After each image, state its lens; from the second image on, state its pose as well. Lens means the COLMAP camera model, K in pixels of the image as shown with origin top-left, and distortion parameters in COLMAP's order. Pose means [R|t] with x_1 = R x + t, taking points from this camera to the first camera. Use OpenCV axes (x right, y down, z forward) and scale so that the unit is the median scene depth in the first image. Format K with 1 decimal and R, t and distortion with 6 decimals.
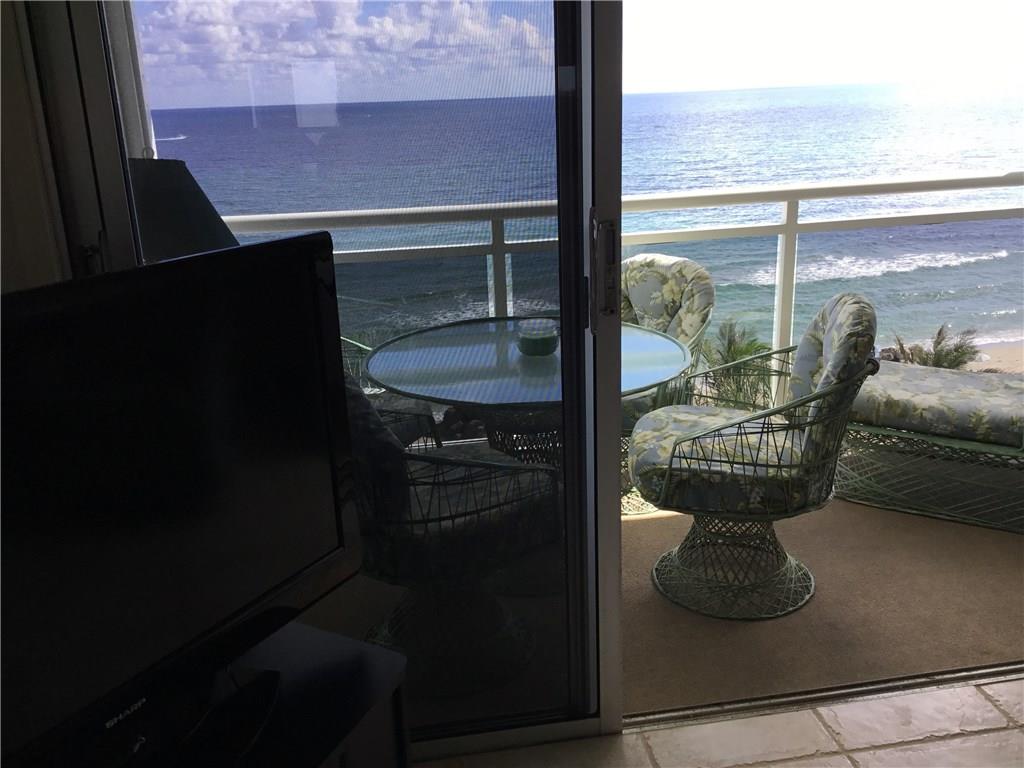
lens RADIAL K [[919.4, 0, 515.6], [0, 919.4, 378.4], [0, 0, 1]] dist [0.142418, -0.286879]
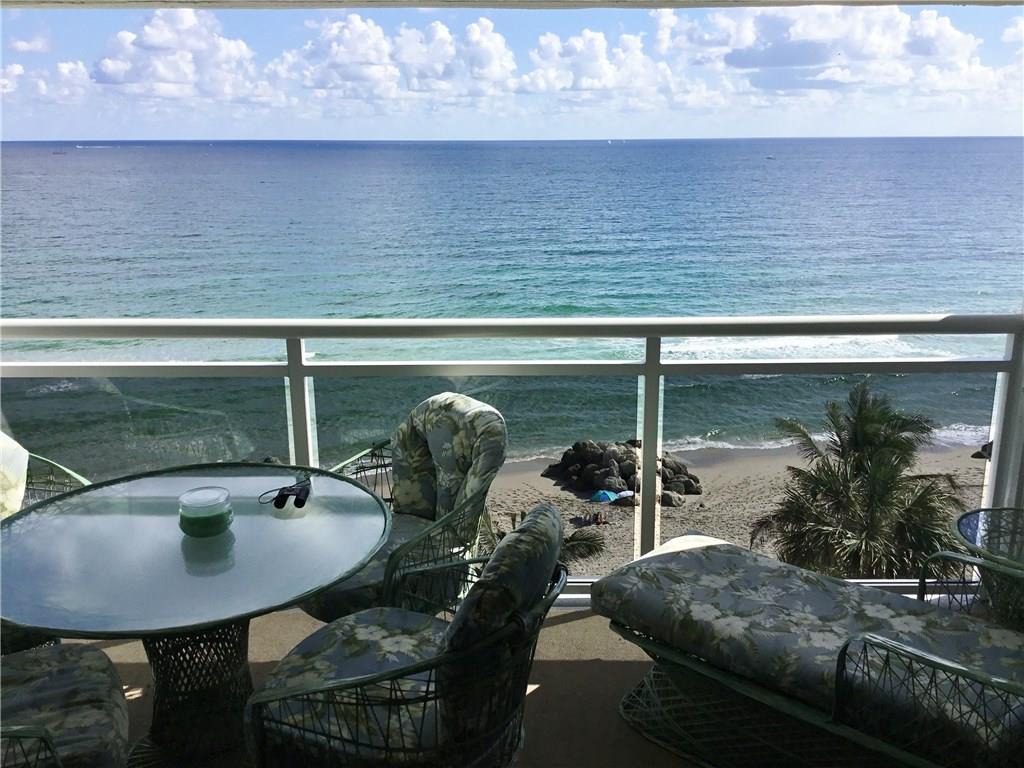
lens RADIAL K [[919.5, 0, 510.8], [0, 919.5, 378.3], [0, 0, 1]] dist [0.114896, -0.197242]
pose [[0.984179, 0.071999, -0.161886, 0.368405], [-0.078028, 0.996463, -0.031190, -0.141387], [0.159067, 0.043329, 0.986316, 0.206972]]
